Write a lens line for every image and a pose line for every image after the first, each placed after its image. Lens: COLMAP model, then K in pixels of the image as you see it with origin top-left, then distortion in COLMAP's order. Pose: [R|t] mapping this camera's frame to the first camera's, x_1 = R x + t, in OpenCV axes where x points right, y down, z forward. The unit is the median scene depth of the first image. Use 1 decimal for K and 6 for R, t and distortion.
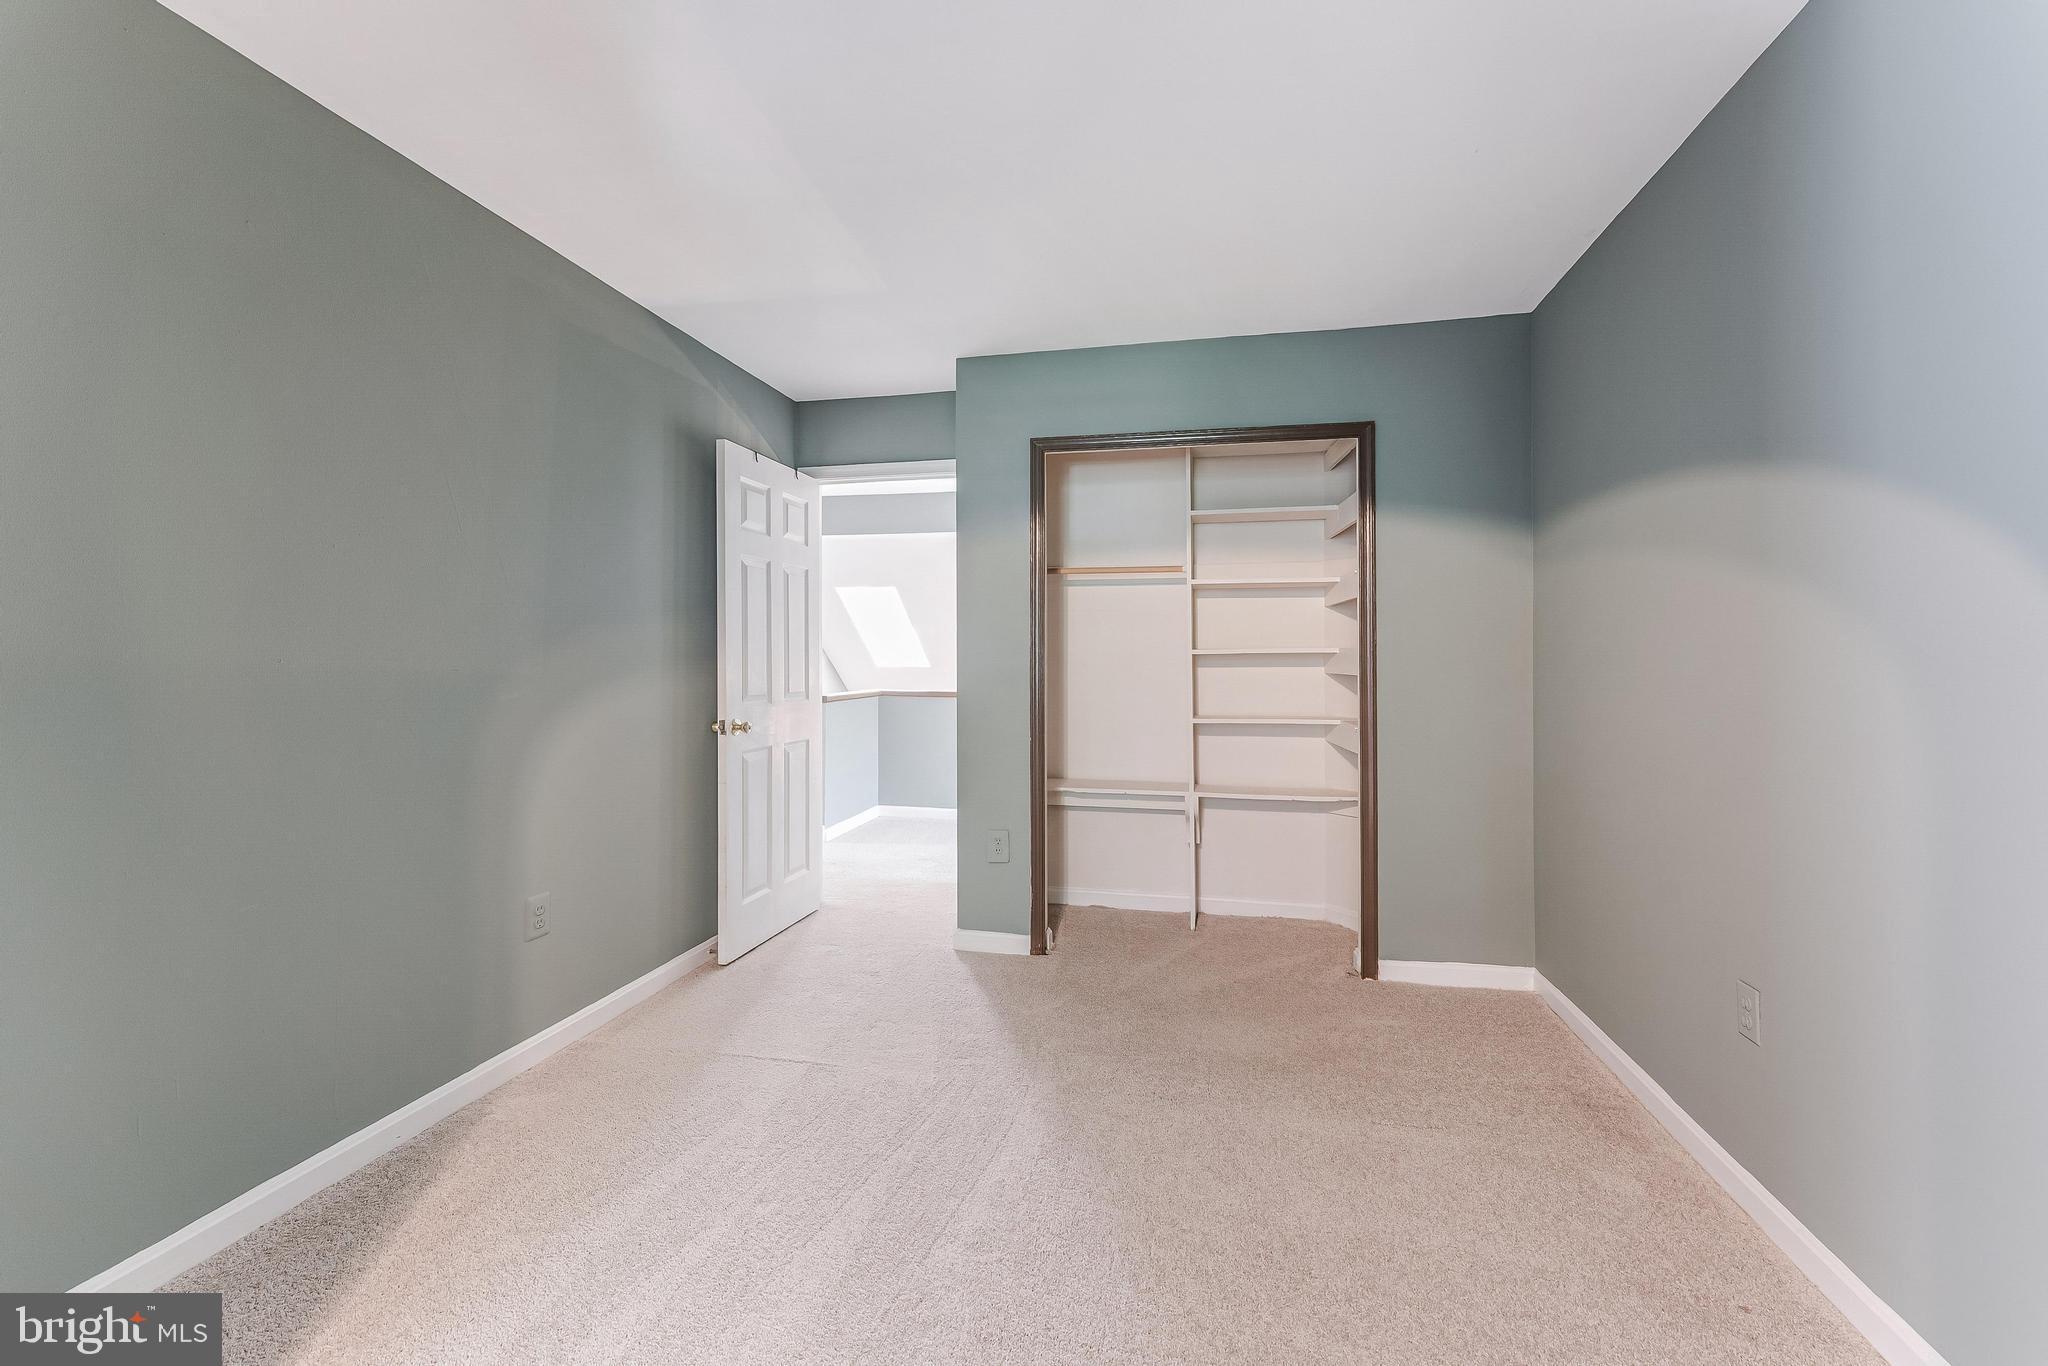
lens RADIAL K [[831.7, 0, 1039.2], [0, 831.7, 669.3], [0, 0, 1]] dist [0.001782, -0.000008]
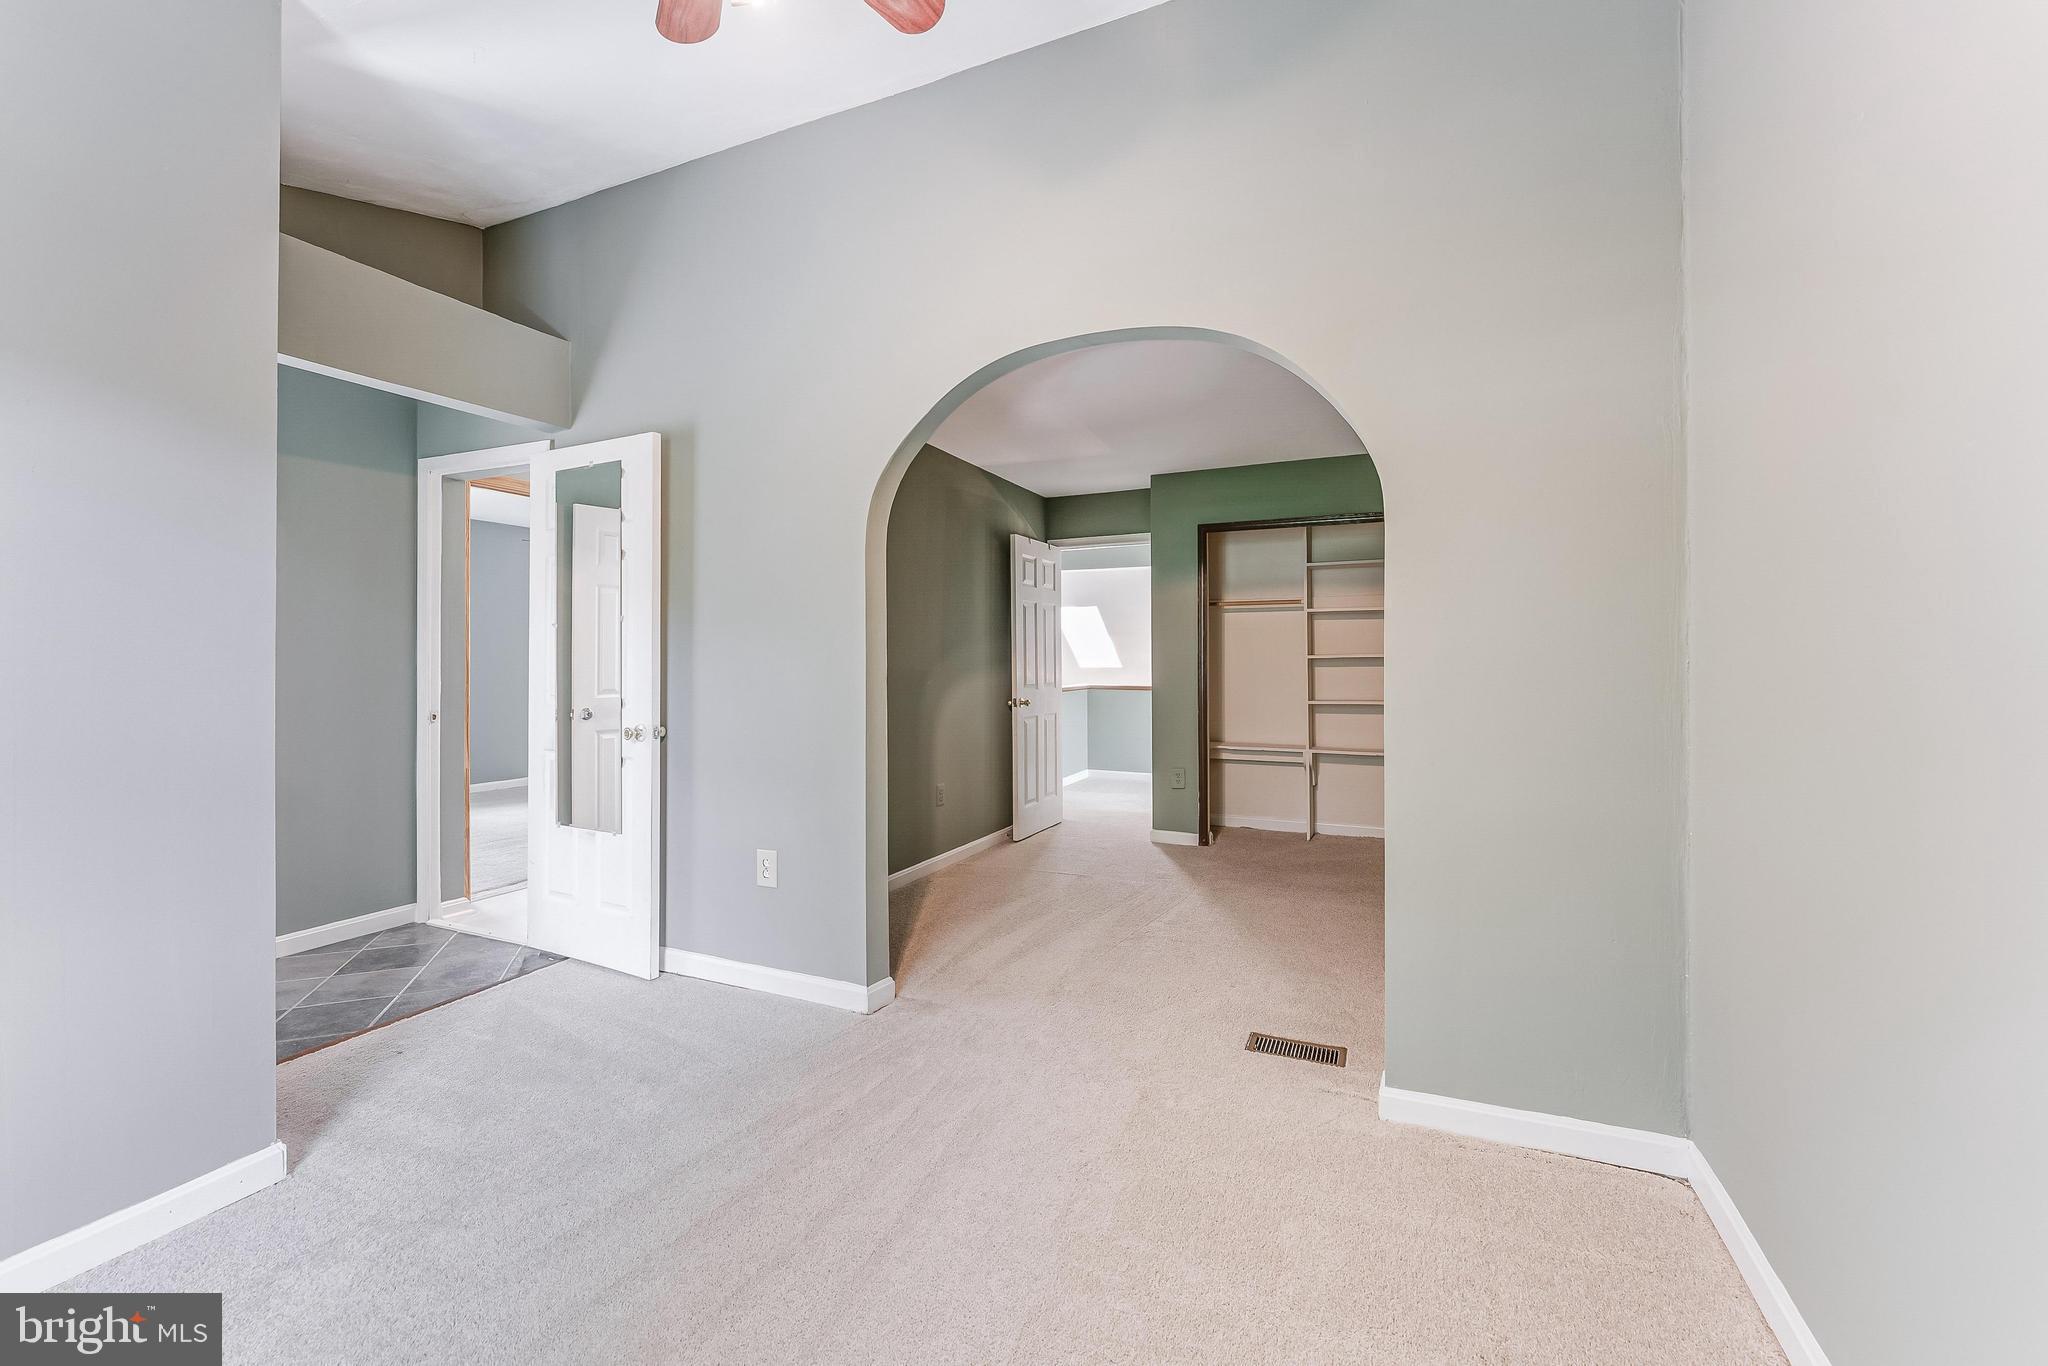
lens RADIAL K [[831.7, 0, 1039.2], [0, 831.7, 669.3], [0, 0, 1]] dist [0.001782, -0.000008]
pose [[0.978035, -0.001914, -0.208434, 0.021528], [0.001611, 0.999997, -0.001623, 0.003269], [0.208437, 0.001252, 0.978035, -0.571964]]
